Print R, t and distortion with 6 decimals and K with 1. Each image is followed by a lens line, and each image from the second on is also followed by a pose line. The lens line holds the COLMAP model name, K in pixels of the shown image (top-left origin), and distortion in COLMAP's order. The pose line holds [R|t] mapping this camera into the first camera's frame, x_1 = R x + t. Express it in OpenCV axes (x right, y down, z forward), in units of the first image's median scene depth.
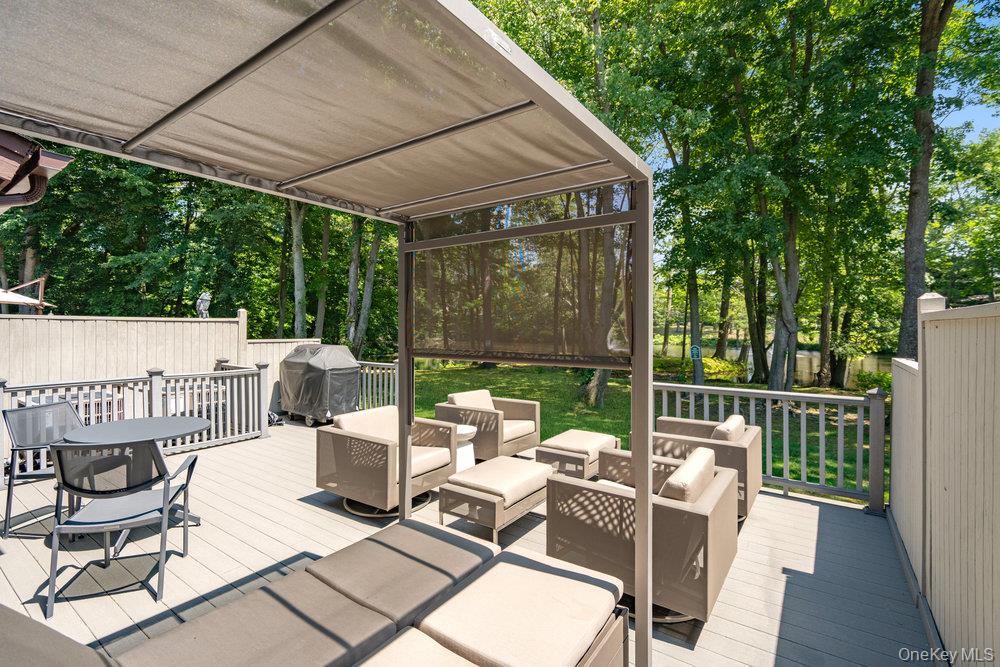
lens RADIAL K [[456.7, 0, 499.9], [0, 456.7, 328.3], [0, 0, 1]] dist [-0.001005, -0.000159]
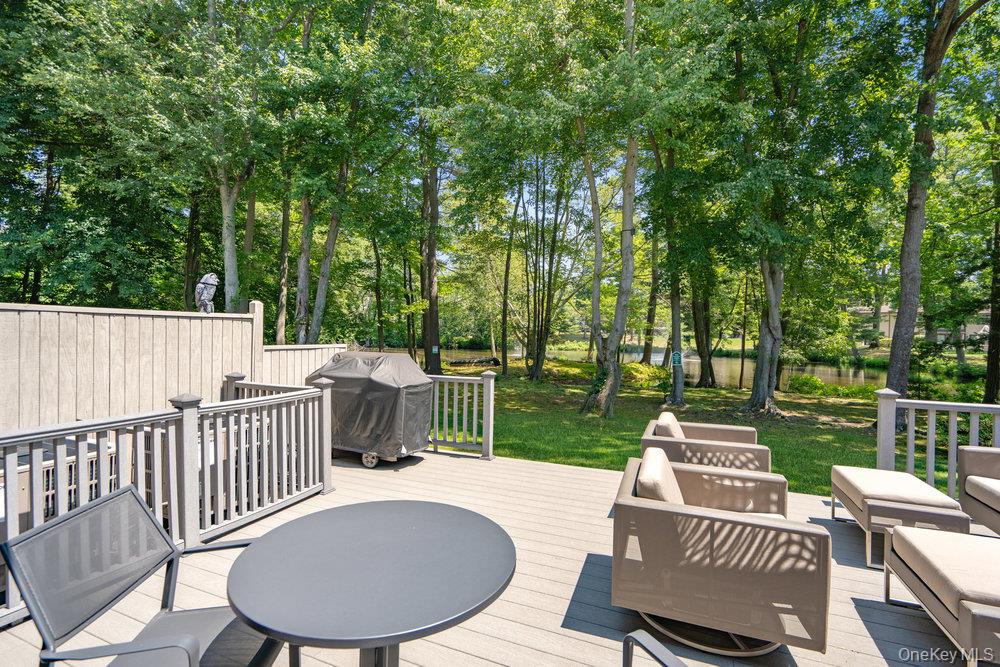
lens RADIAL K [[453.8, 0, 500.0], [0, 453.8, 333.5], [0, 0, 1]] dist [0.002586, 0.000382]
pose [[0.976864, 0.006806, 0.213752, -0.206654], [-0.006510, 0.999977, -0.002085, 0.003644], [-0.213762, 0.000645, 0.976886, 0.149266]]
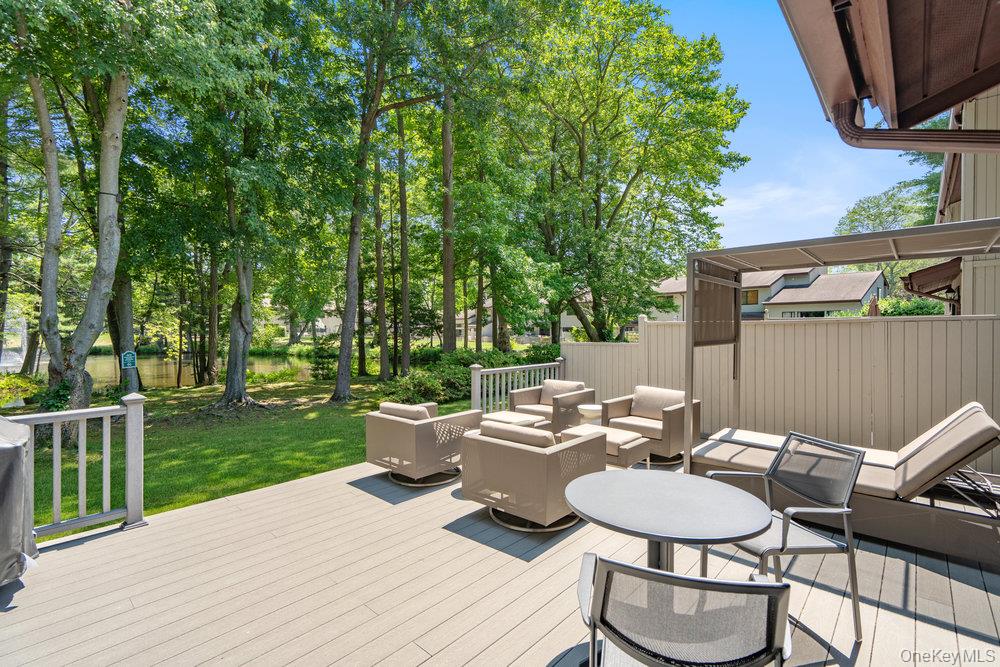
lens RADIAL K [[456.7, 0, 499.9], [0, 456.7, 328.3], [0, 0, 1]] dist [-0.001005, -0.000159]
pose [[0.120063, -0.004451, 0.992756, -0.386100], [0.006168, 0.999974, 0.003737, -0.002774], [-0.992747, 0.005674, 0.120088, 0.309791]]
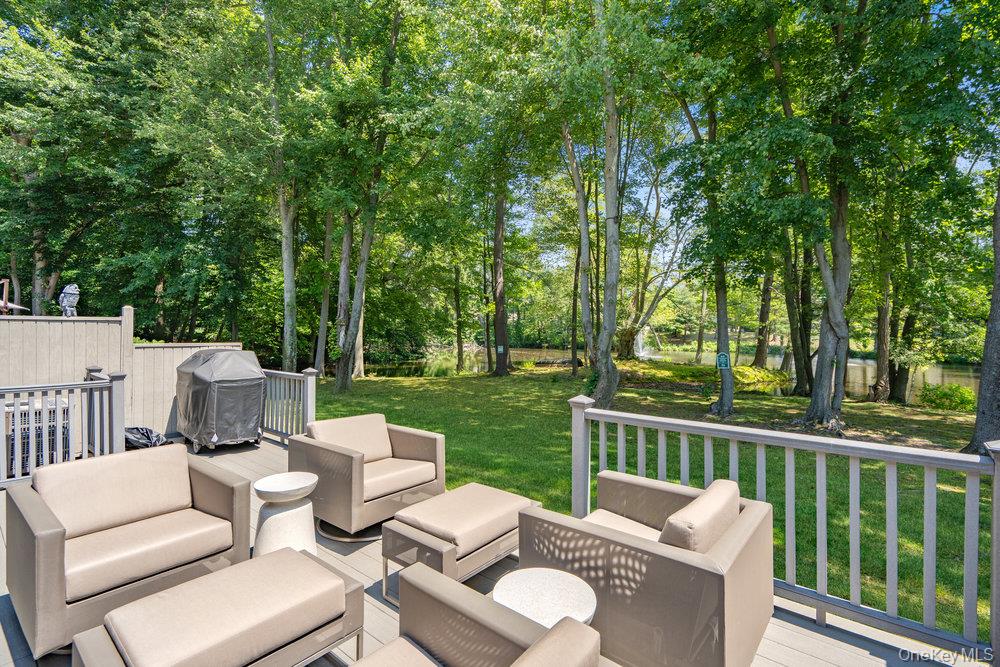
lens RADIAL K [[457.9, 0, 500.0], [0, 457.9, 333.5], [0, 0, 1]] dist [0.001490, -0.000003]
pose [[0.997286, 0.001316, -0.073618, 0.092201], [-0.001481, 0.999997, -0.002181, 0.004703], [0.073615, 0.002284, 0.997284, 0.137211]]
